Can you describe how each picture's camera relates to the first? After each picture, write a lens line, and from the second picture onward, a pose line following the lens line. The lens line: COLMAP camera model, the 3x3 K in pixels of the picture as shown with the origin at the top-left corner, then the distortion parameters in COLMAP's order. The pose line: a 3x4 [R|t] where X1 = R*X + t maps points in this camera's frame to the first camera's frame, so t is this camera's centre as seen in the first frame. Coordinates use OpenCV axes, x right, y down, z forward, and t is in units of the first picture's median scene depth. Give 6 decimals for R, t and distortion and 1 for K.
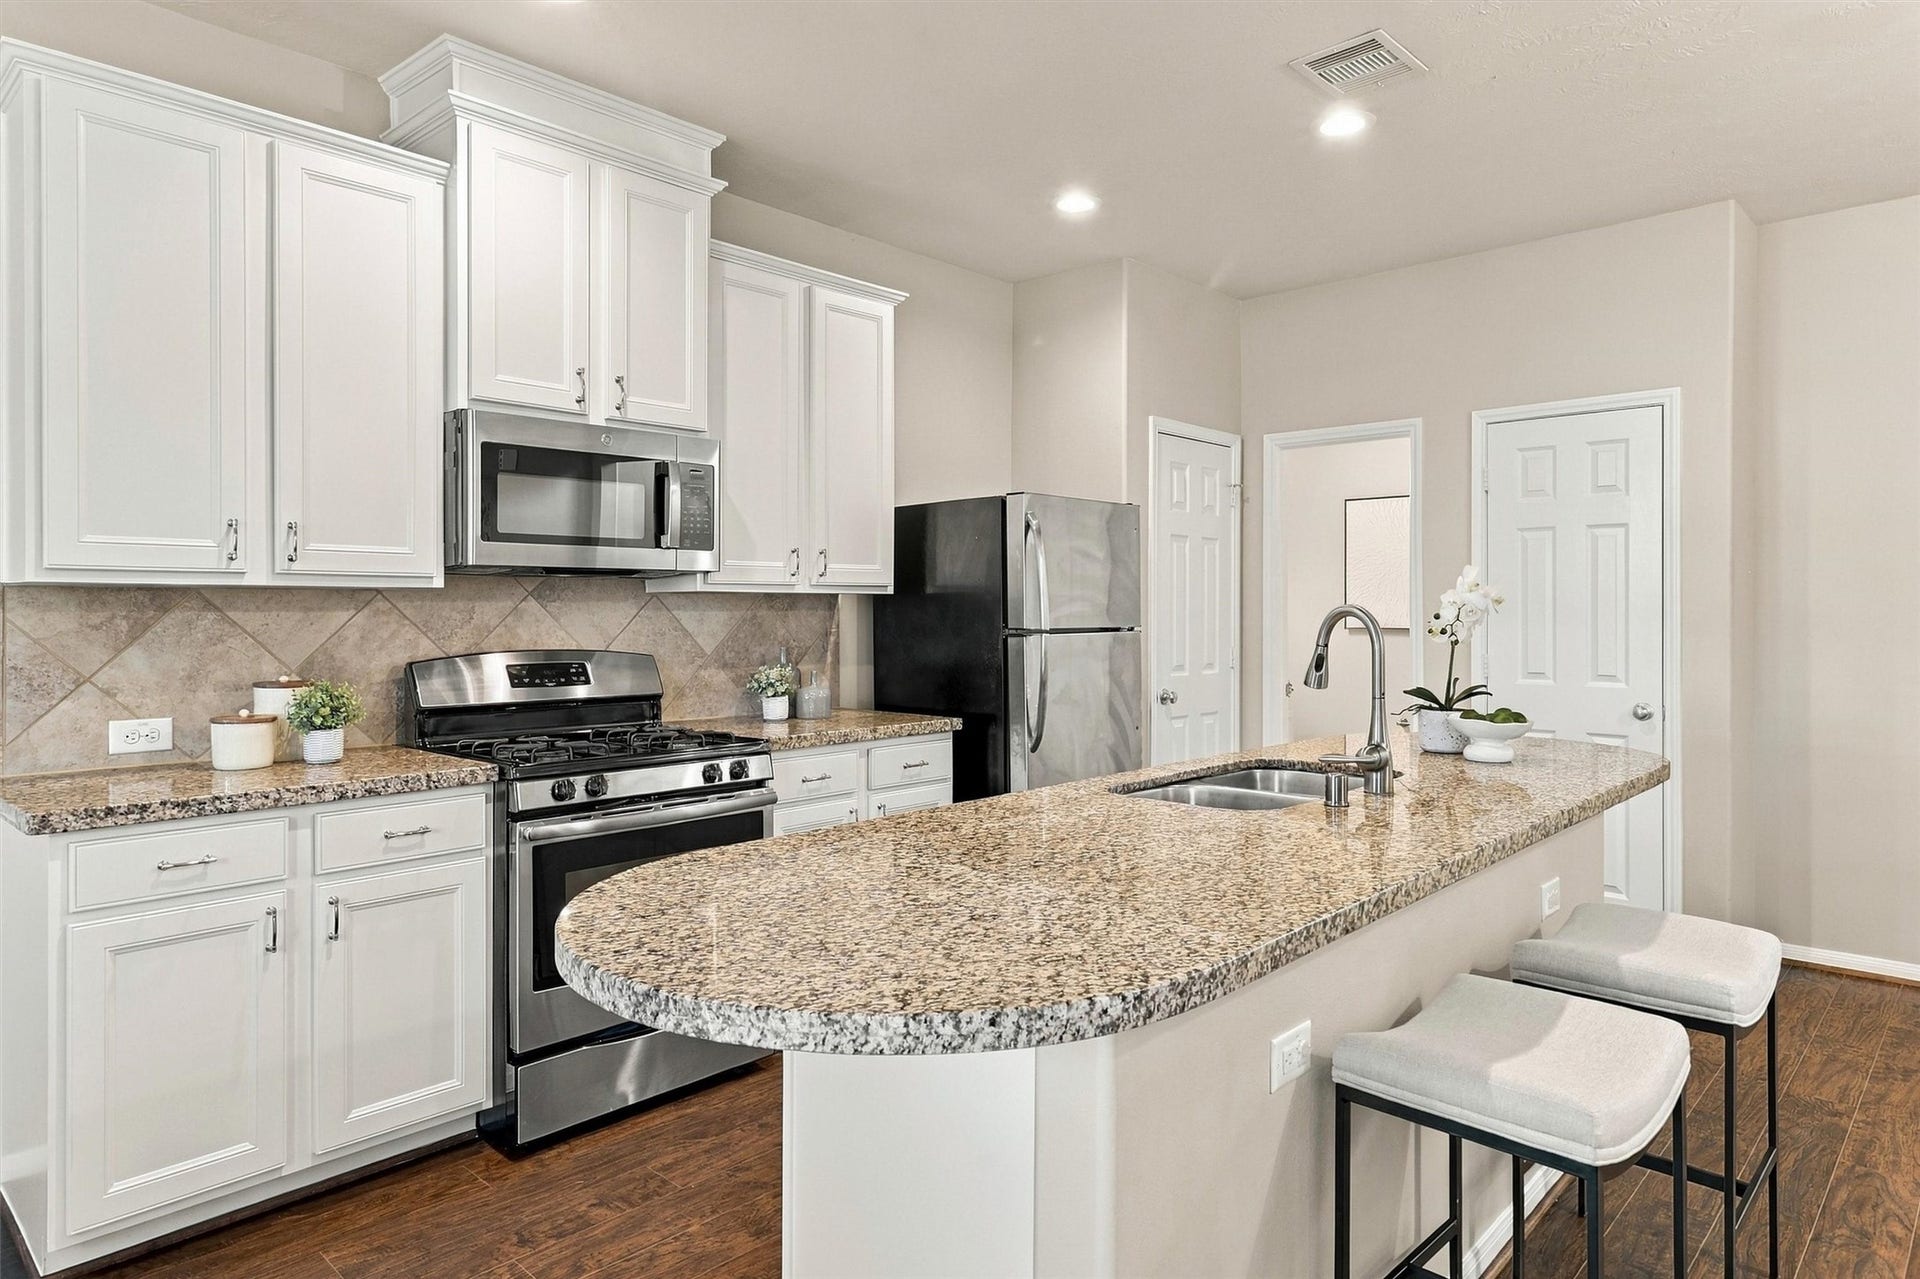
lens RADIAL K [[1135.7, 0, 962.4], [0, 1135.7, 603.6], [0, 0, 1]] dist [0.007586, 0.001576]
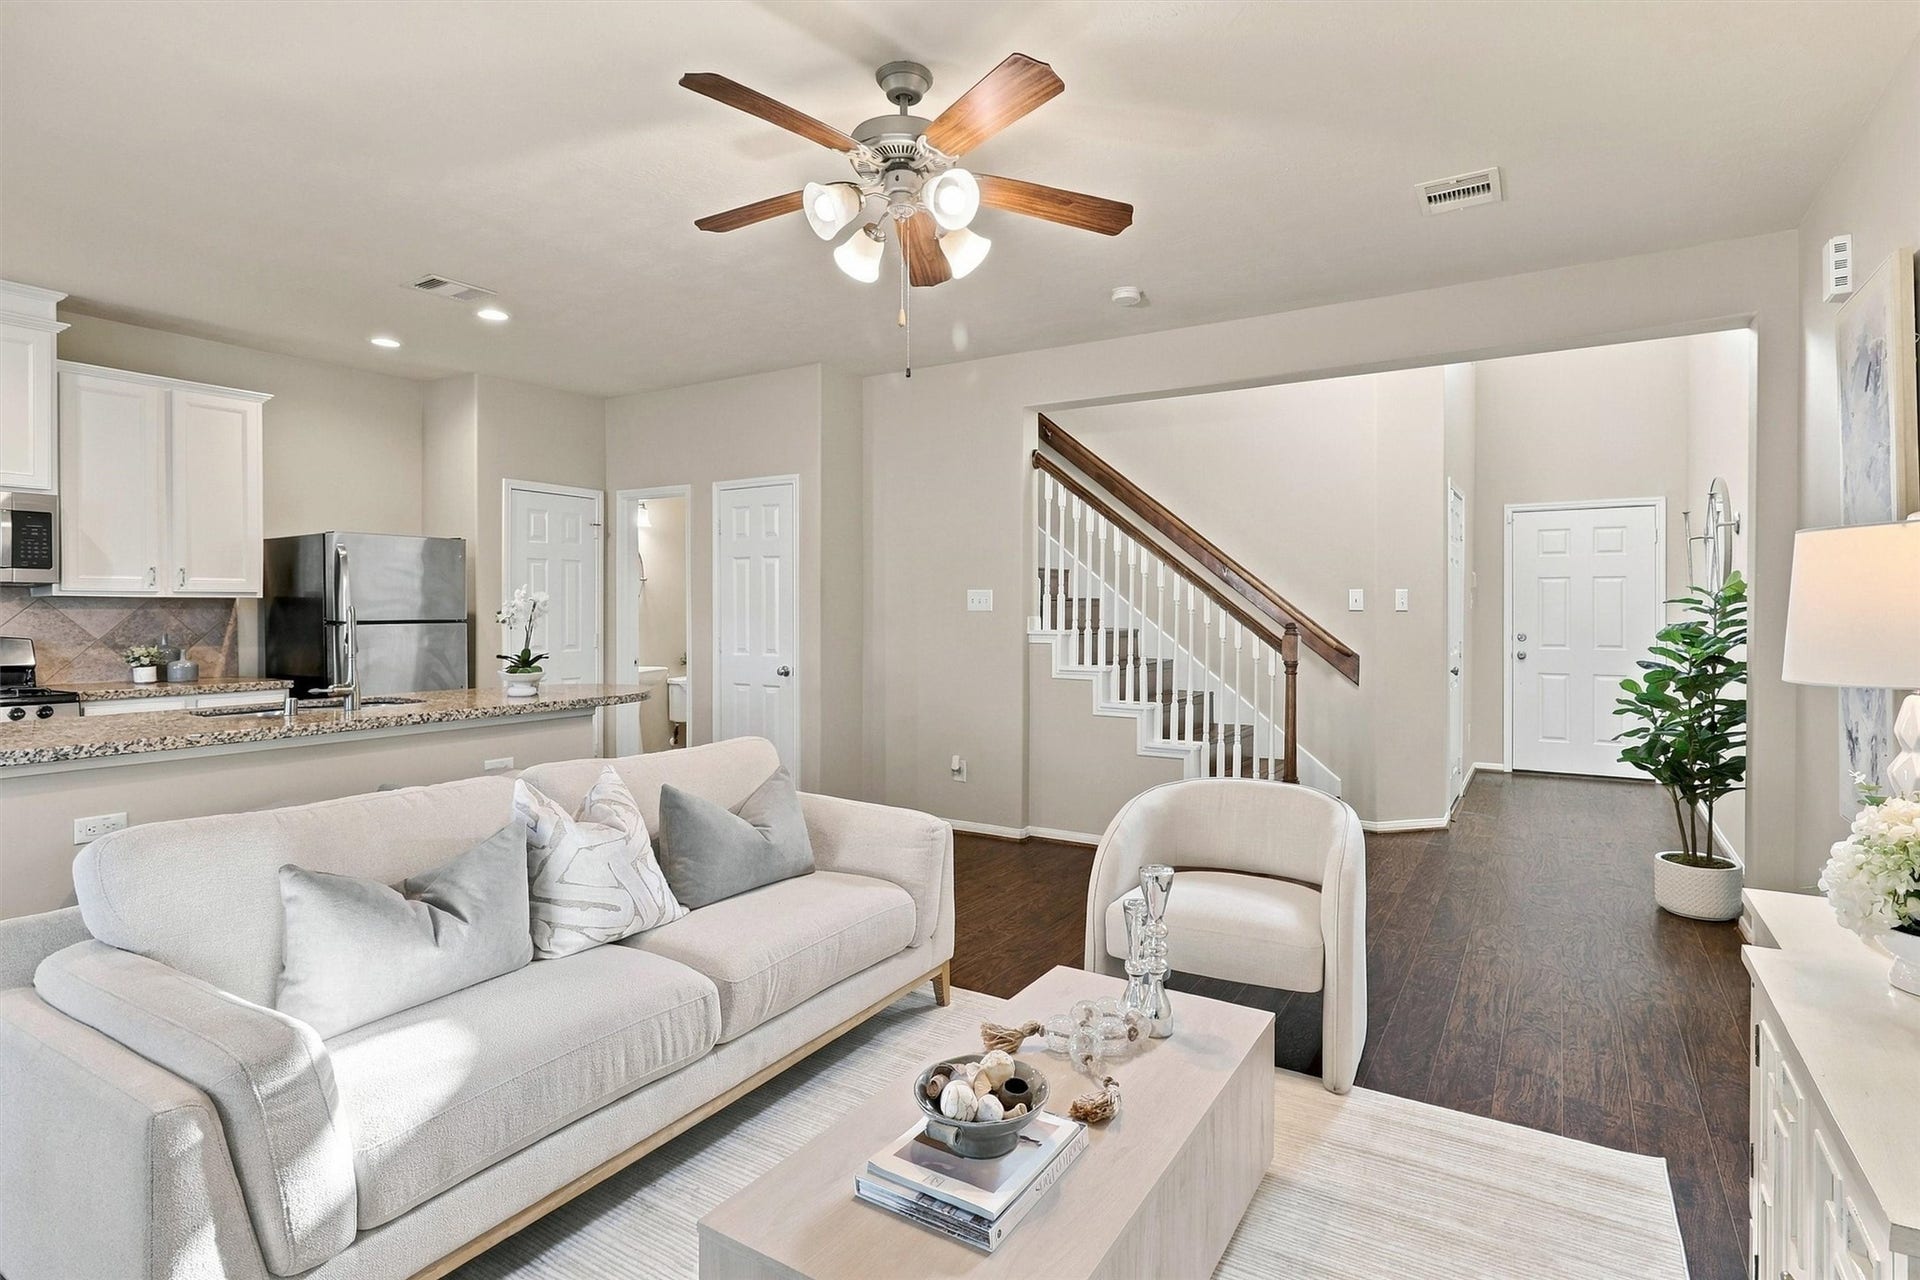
lens RADIAL K [[947.6, 0, 983.7], [0, 947.6, 606.9], [0, 0, 1]] dist [0.000659, 0.000125]
pose [[0.978675, 0.001131, 0.205414, 0.767401], [-0.002285, 0.999983, 0.005382, -0.006449], [-0.205404, -0.005737, 0.978660, -0.511087]]
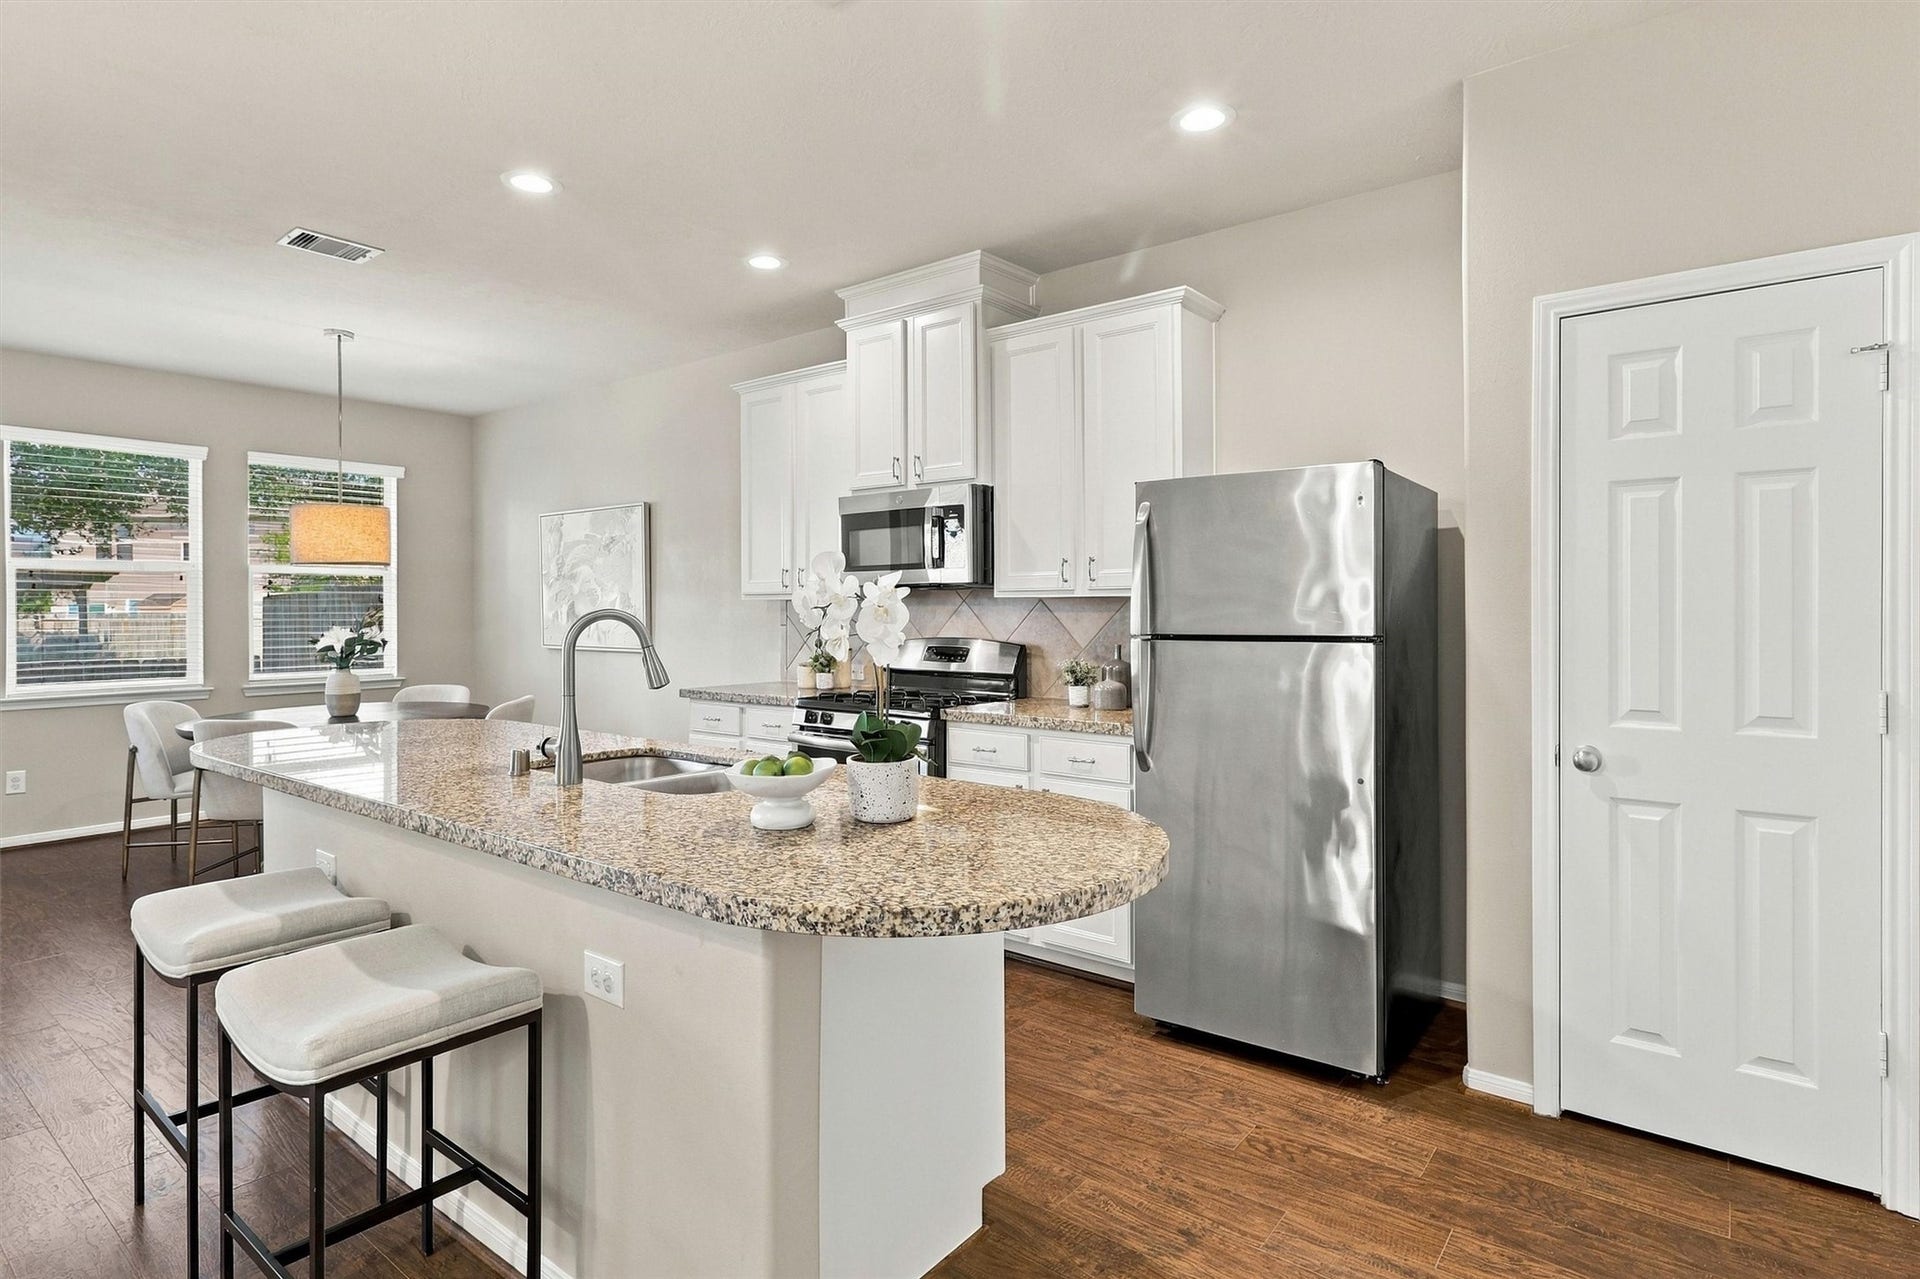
lens RADIAL K [[950.2, 0, 1015.7], [0, 950.2, 613.6], [0, 0, 1]] dist [0.003700, 0.000825]
pose [[0.122365, 0.003434, -0.992479, 0.940030], [0.006213, 0.999972, 0.004226, 0.003954], [0.992466, -0.006683, 0.122340, 0.960356]]
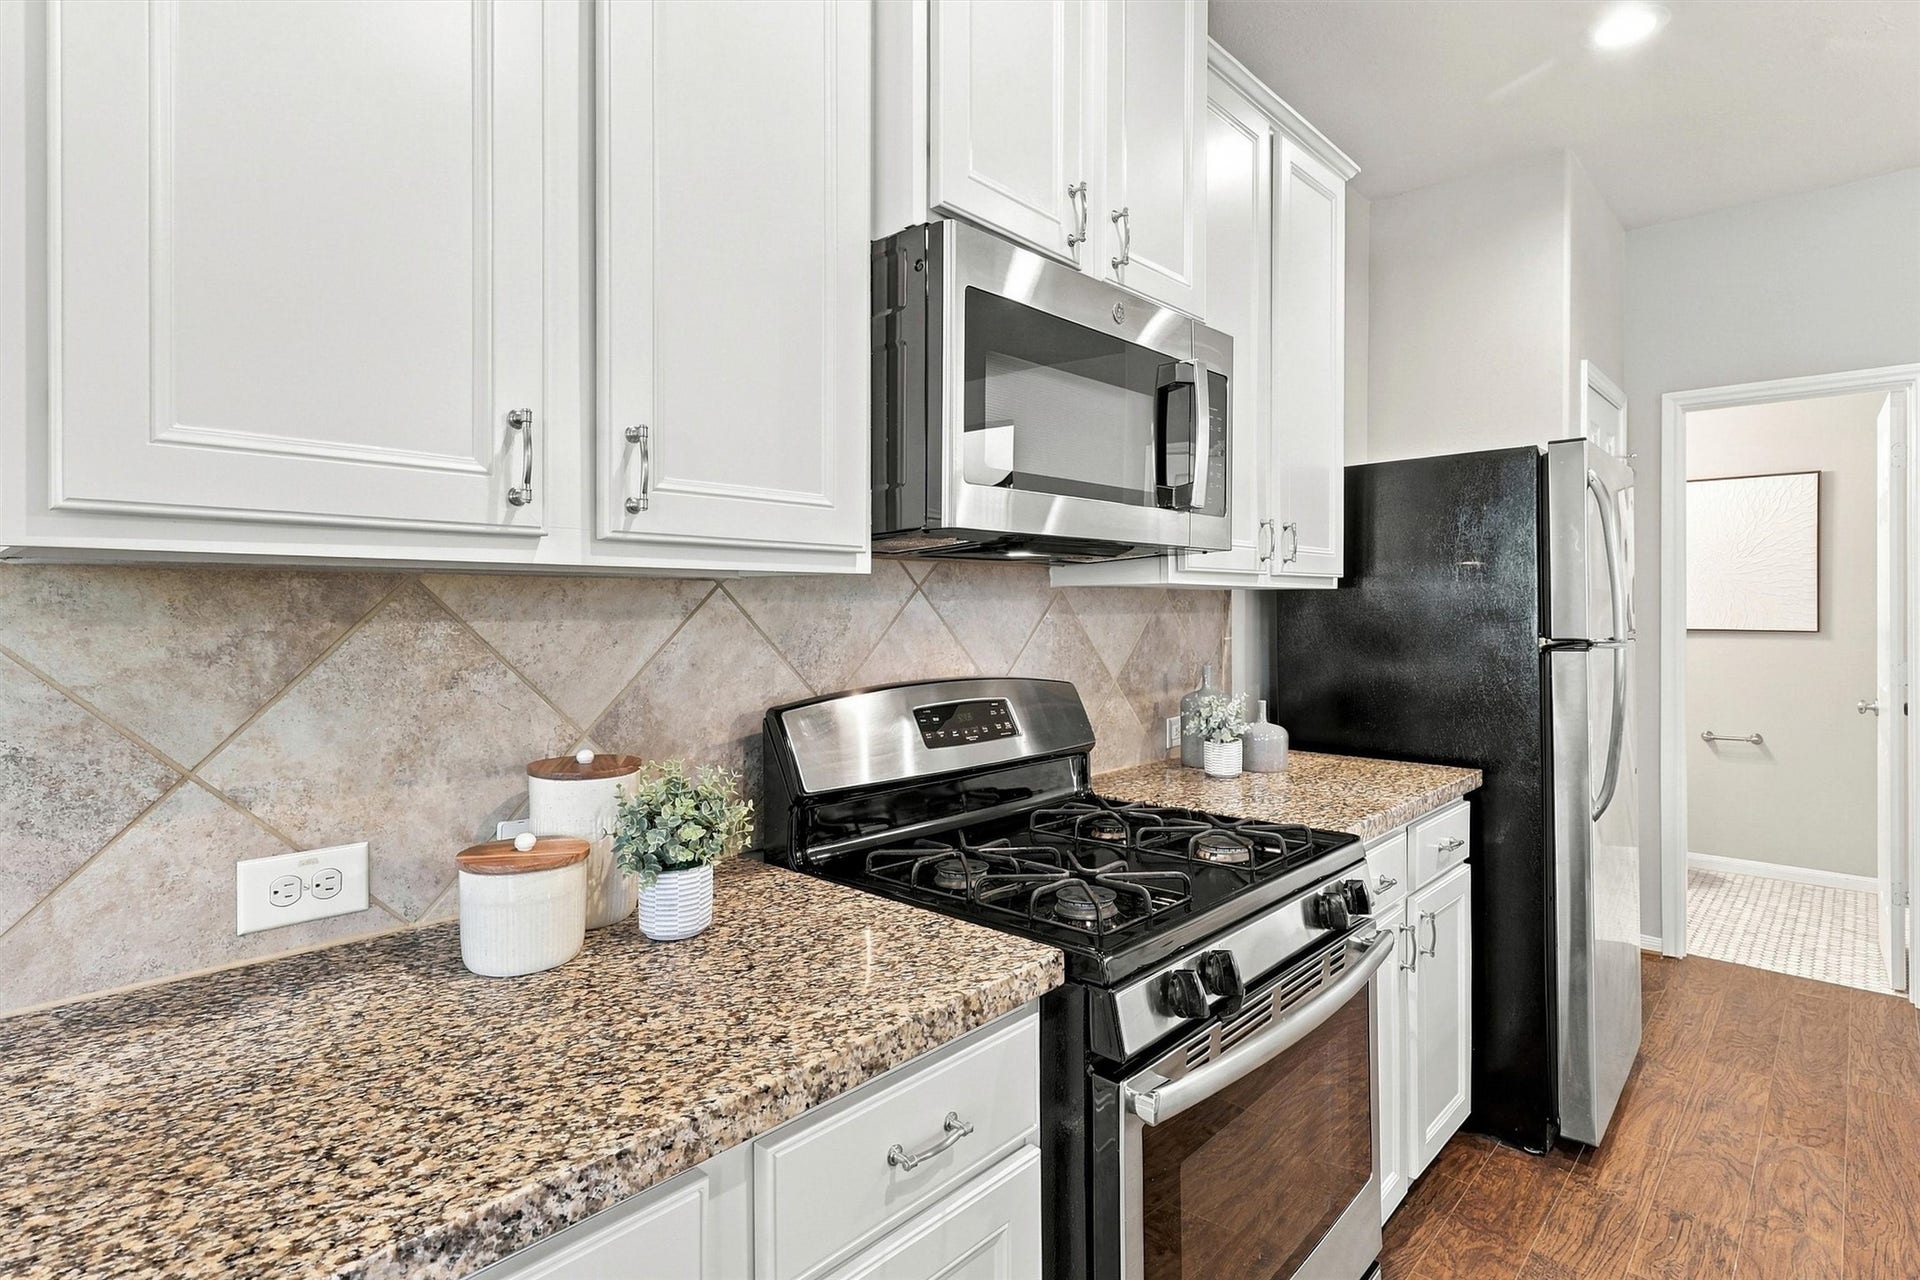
lens RADIAL K [[960.0, 0, 962.0], [0, 960.0, 603.0], [0, 0, 1]] dist [0.000460, 0.000642]
pose [[0.999996, -0.001685, -0.002267, -0.373110], [0.001686, 0.999999, 0.000366, -0.000557], [0.002267, -0.000370, 0.999997, 0.503793]]
